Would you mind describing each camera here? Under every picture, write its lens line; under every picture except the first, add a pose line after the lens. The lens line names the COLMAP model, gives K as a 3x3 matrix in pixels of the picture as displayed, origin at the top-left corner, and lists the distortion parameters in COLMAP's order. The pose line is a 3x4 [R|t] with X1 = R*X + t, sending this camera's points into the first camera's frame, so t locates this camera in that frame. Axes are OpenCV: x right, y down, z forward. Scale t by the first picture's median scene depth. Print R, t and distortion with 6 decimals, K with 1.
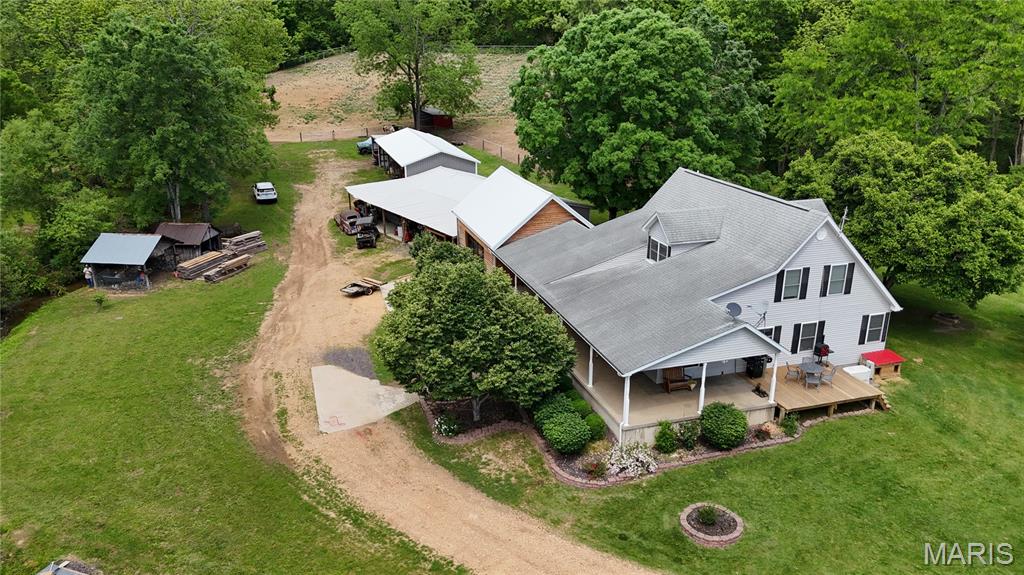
lens RADIAL K [[783.6, 0, 512.0], [0, 783.6, 287.5], [0, 0, 1]] dist [0.040909, -0.003013]
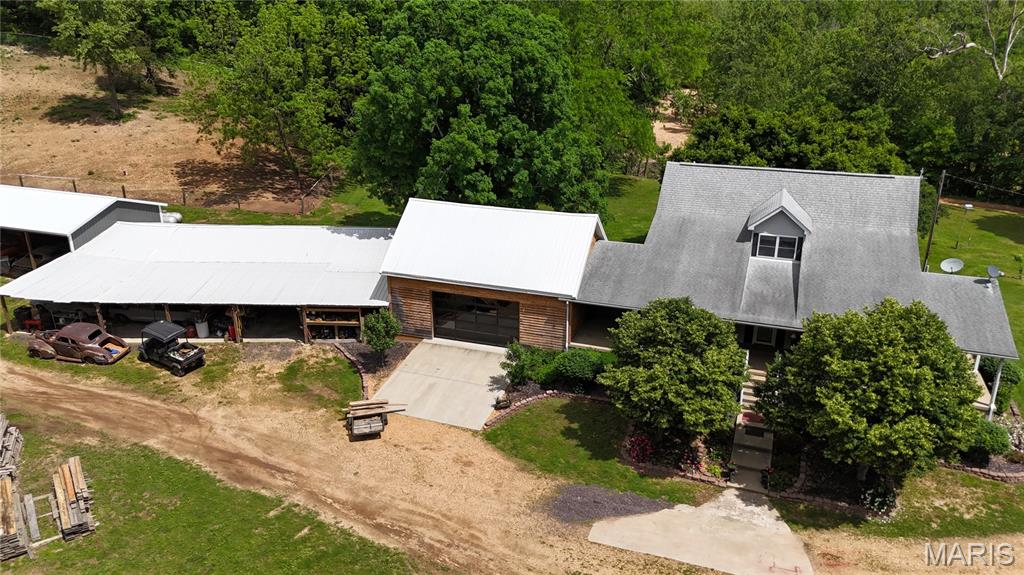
lens RADIAL K [[783.6, 0, 512.0], [0, 783.6, 287.5], [0, 0, 1]] dist [0.040909, -0.003013]
pose [[0.601342, -0.280848, 0.748006, -0.515527], [0.249652, 0.955359, 0.158000, -0.158595], [-0.758988, 0.091729, 0.644611, 0.417238]]
